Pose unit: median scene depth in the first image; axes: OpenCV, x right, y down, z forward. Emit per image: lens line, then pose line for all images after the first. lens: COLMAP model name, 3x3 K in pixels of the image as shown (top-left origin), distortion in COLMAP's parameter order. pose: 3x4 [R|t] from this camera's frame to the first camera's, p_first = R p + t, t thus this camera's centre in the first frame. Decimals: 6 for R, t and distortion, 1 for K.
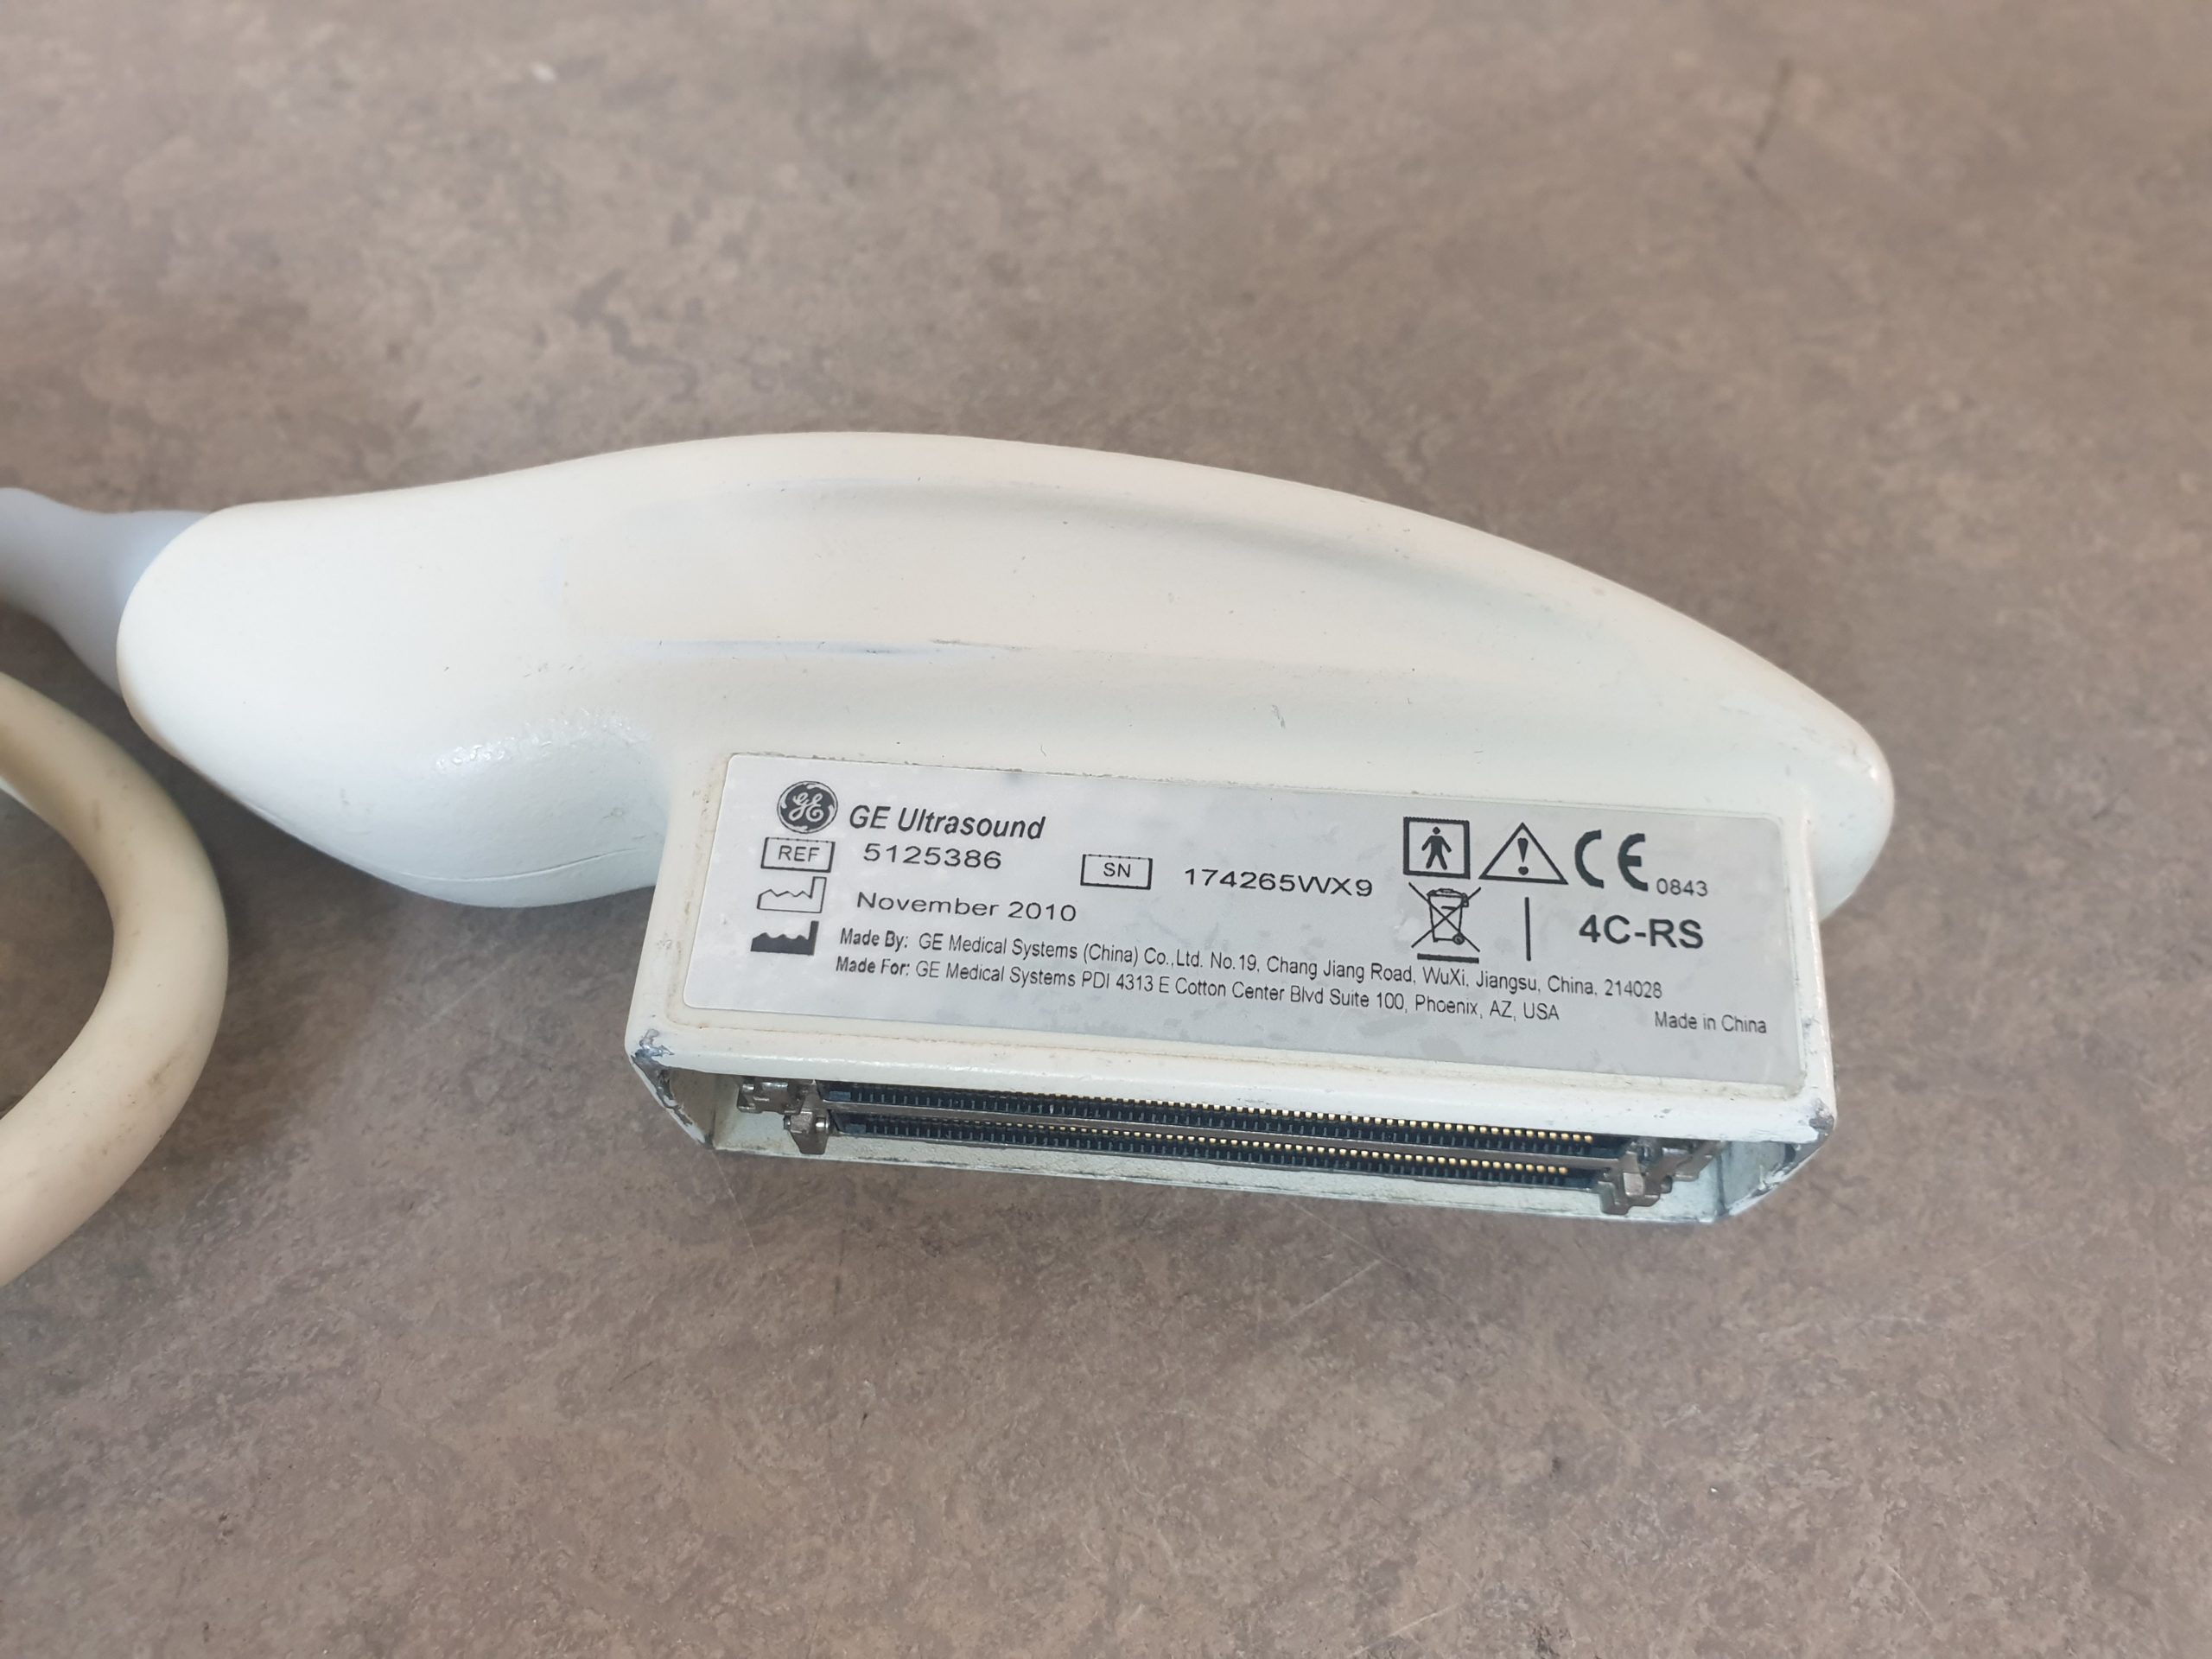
lens RADIAL K [[1851.4, 0, 1065.4], [0, 1851.4, 744.3], [0, 0, 1]] dist [-0.079072, 0.162337]
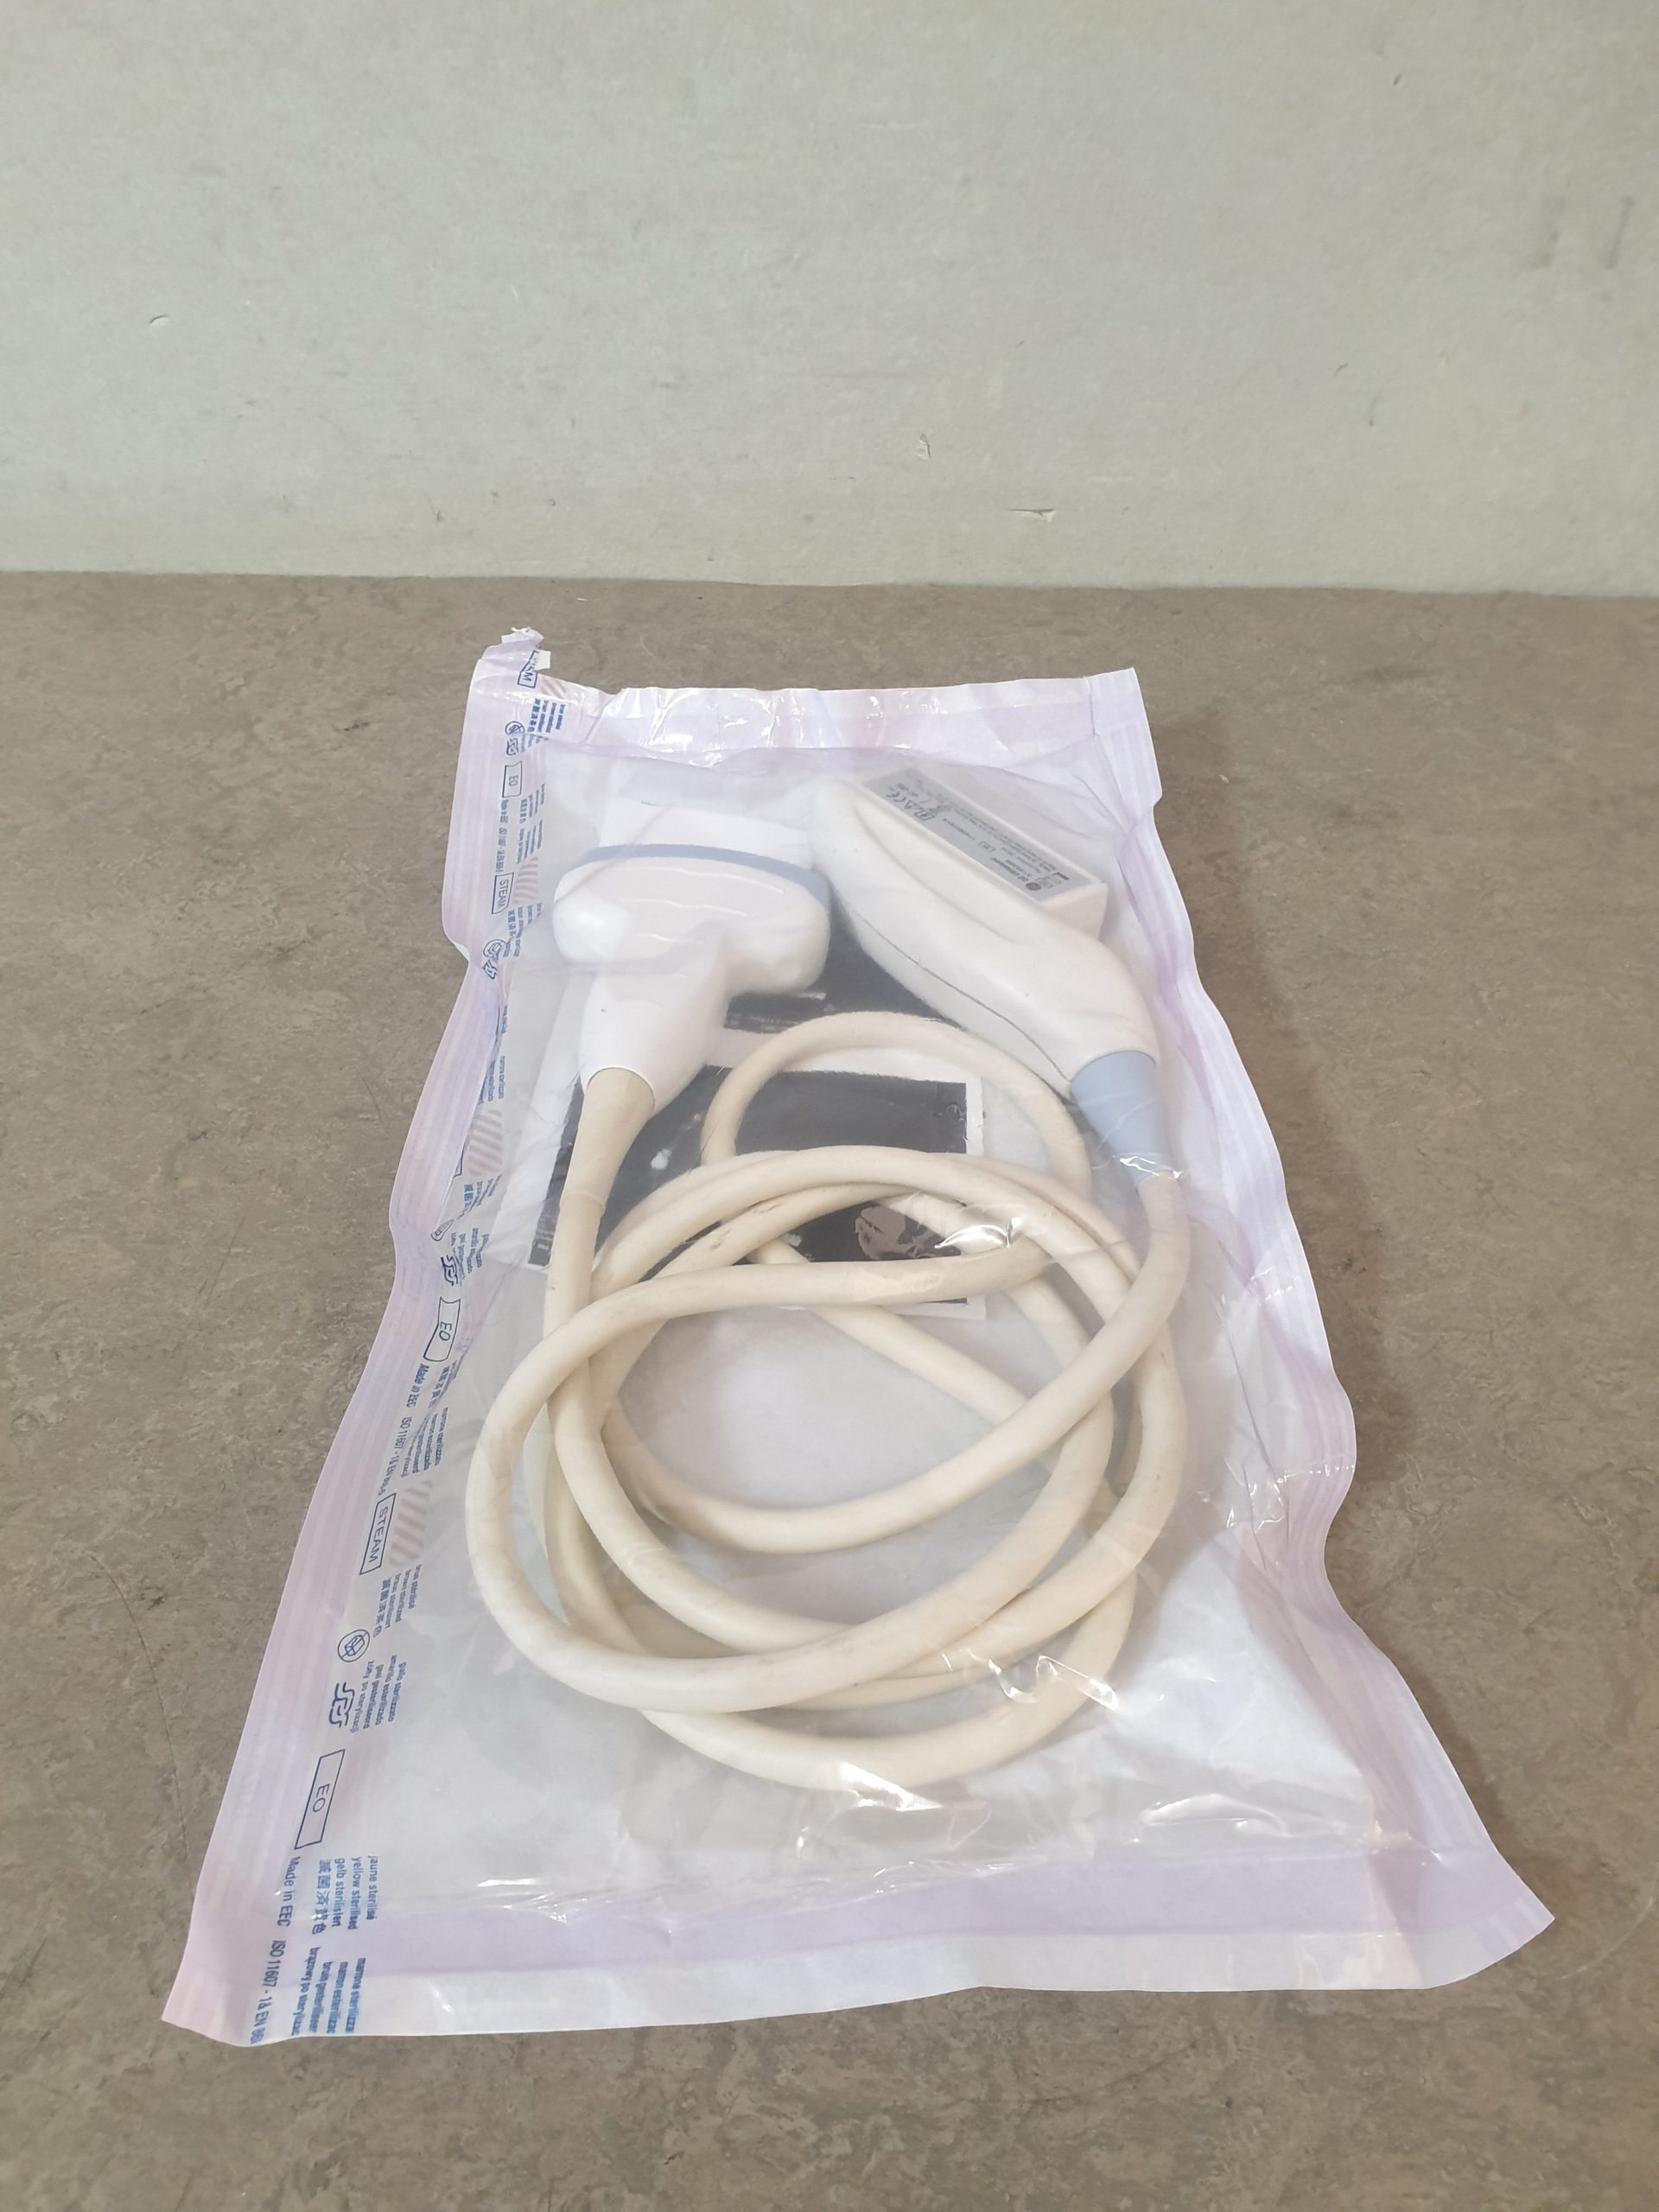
lens RADIAL K [[1753.8, 0, 829.5], [0, 1753.8, 1106.0], [0, 0, 1]] dist [-0.008843, 0.010142]
pose [[0.865990, 0.345325, -0.361680, 0.307631], [-0.413506, 0.901230, -0.129604, 0.647902], [0.281201, 0.261793, 0.923250, -1.419826]]
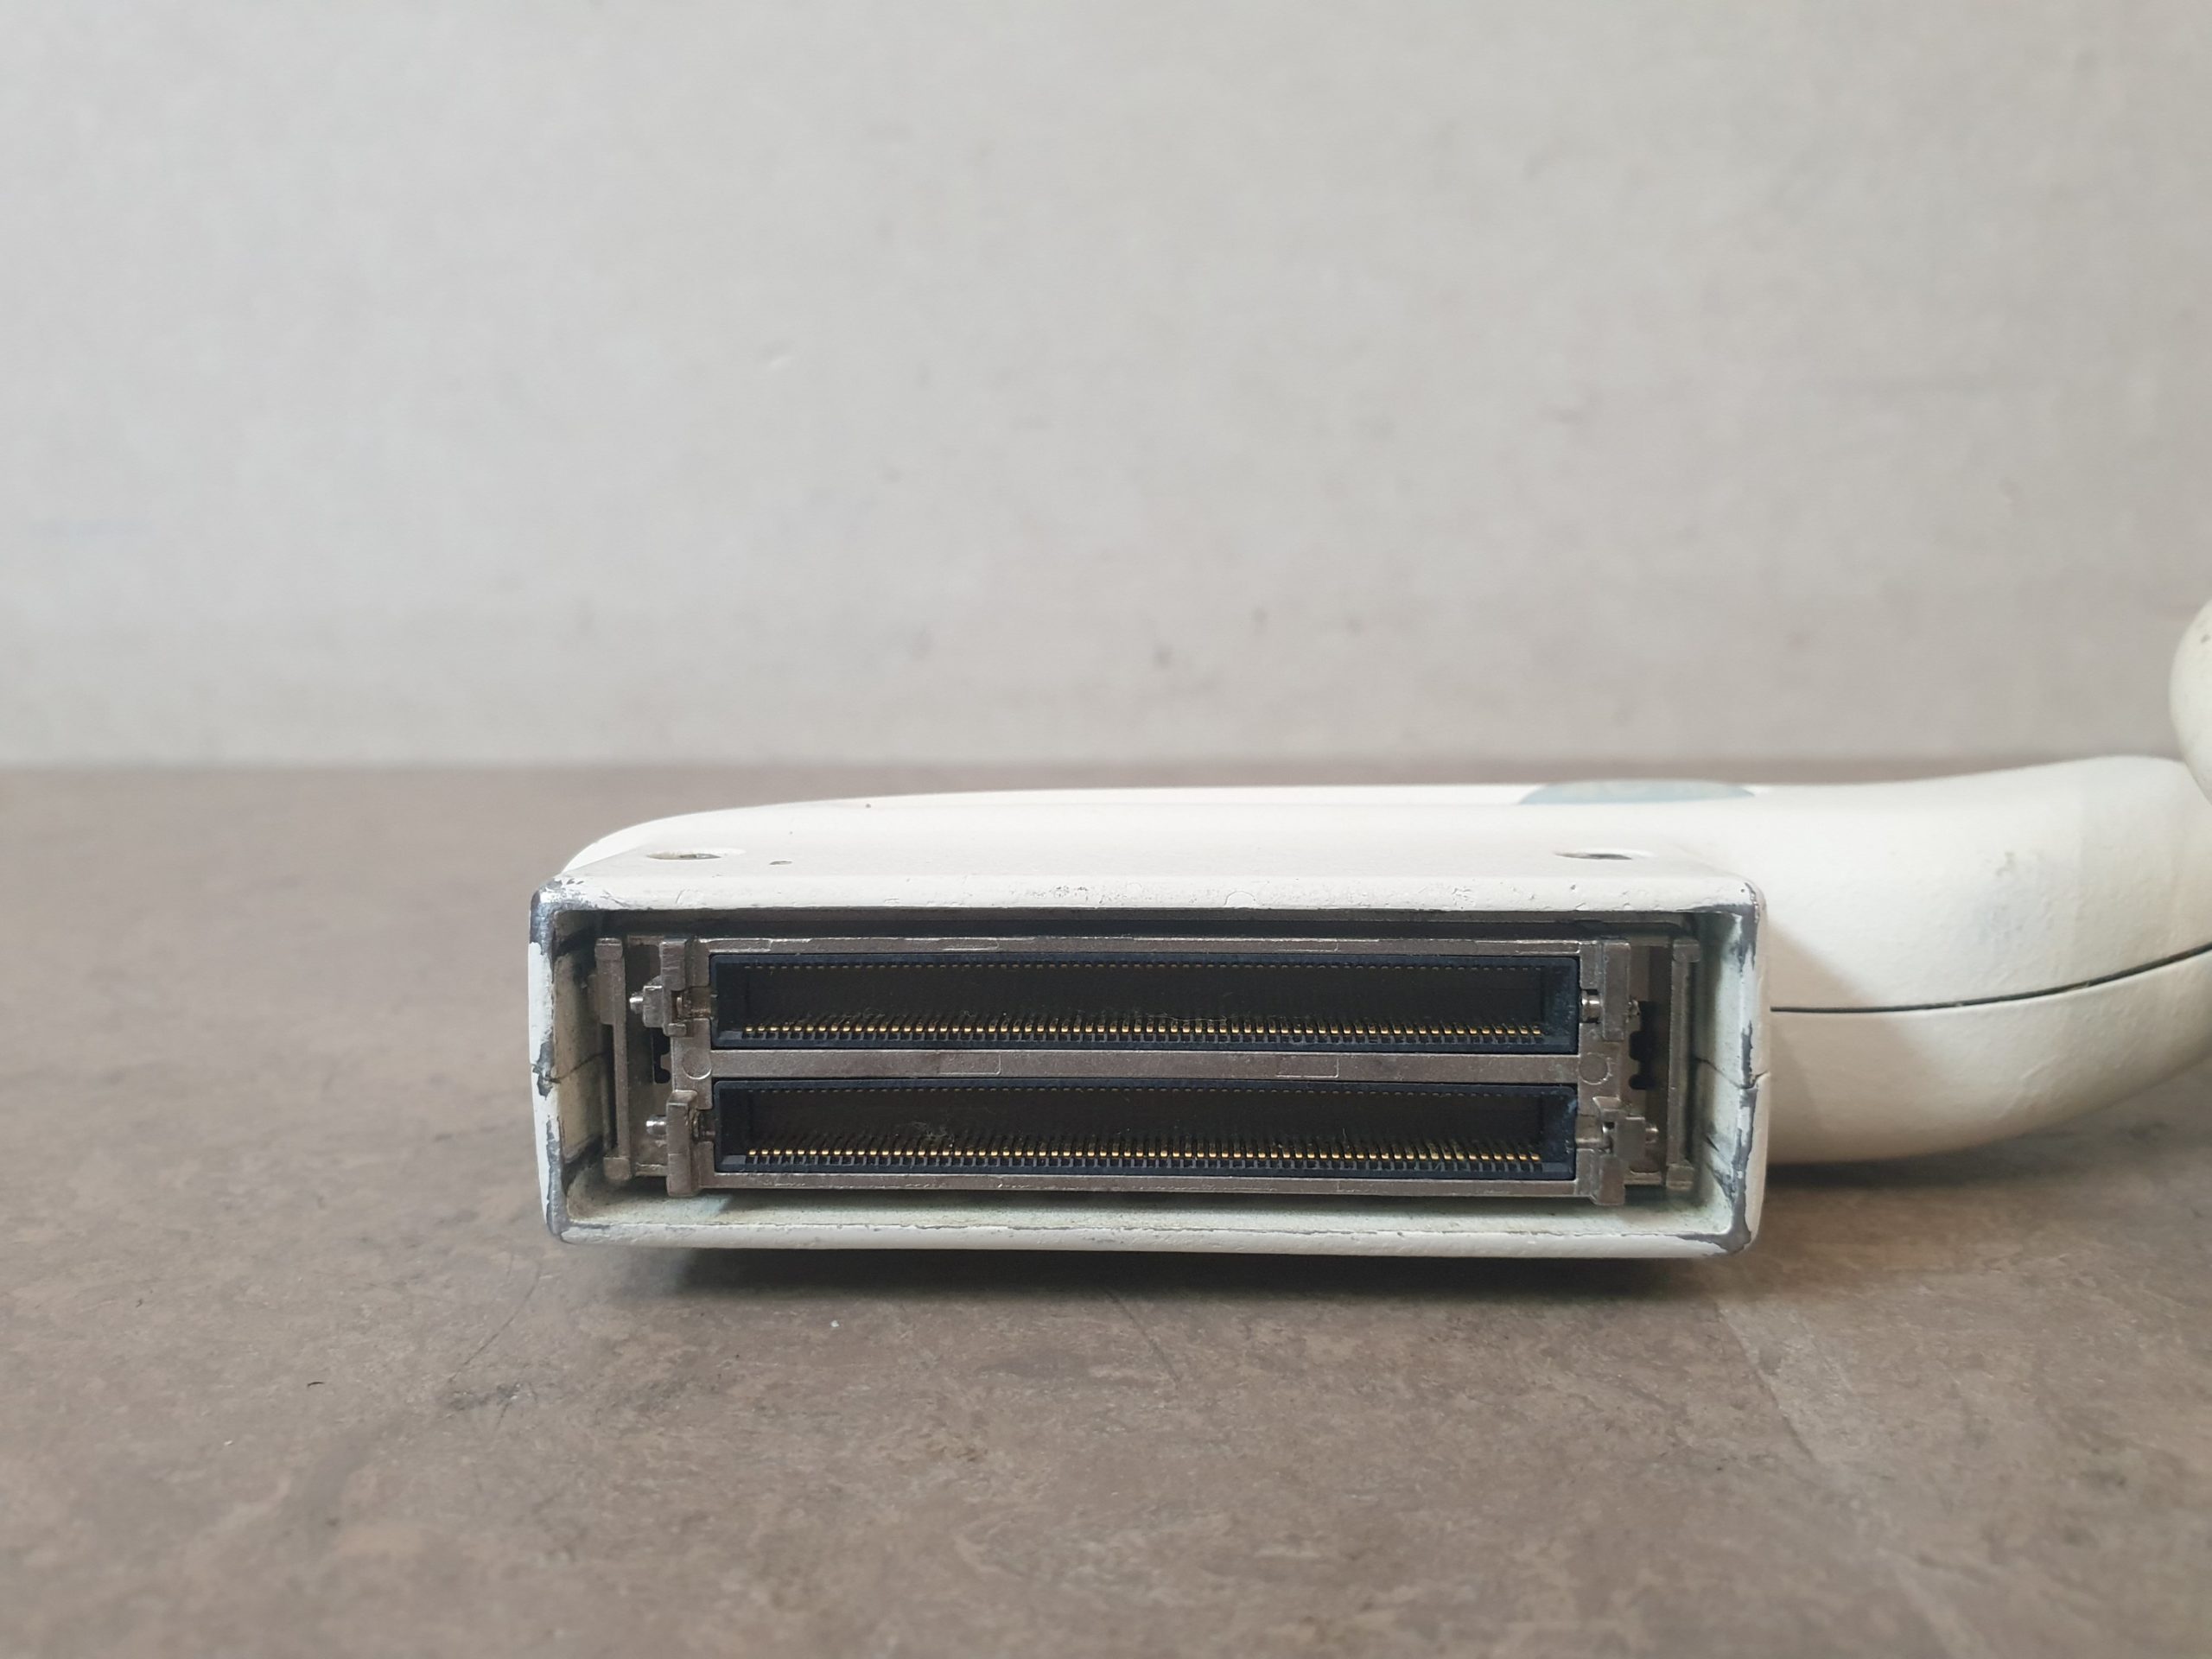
lens RADIAL K [[1834.4, 0, 1106.0], [0, 1834.4, 829.5], [0, 0, 1]] dist [-0.133665, 0.195120]
pose [[0.793081, 0.085058, -0.603148, -0.631266], [-0.484685, 0.687856, -0.540309, 0.806295], [0.368922, 0.720846, 0.586752, -0.054431]]
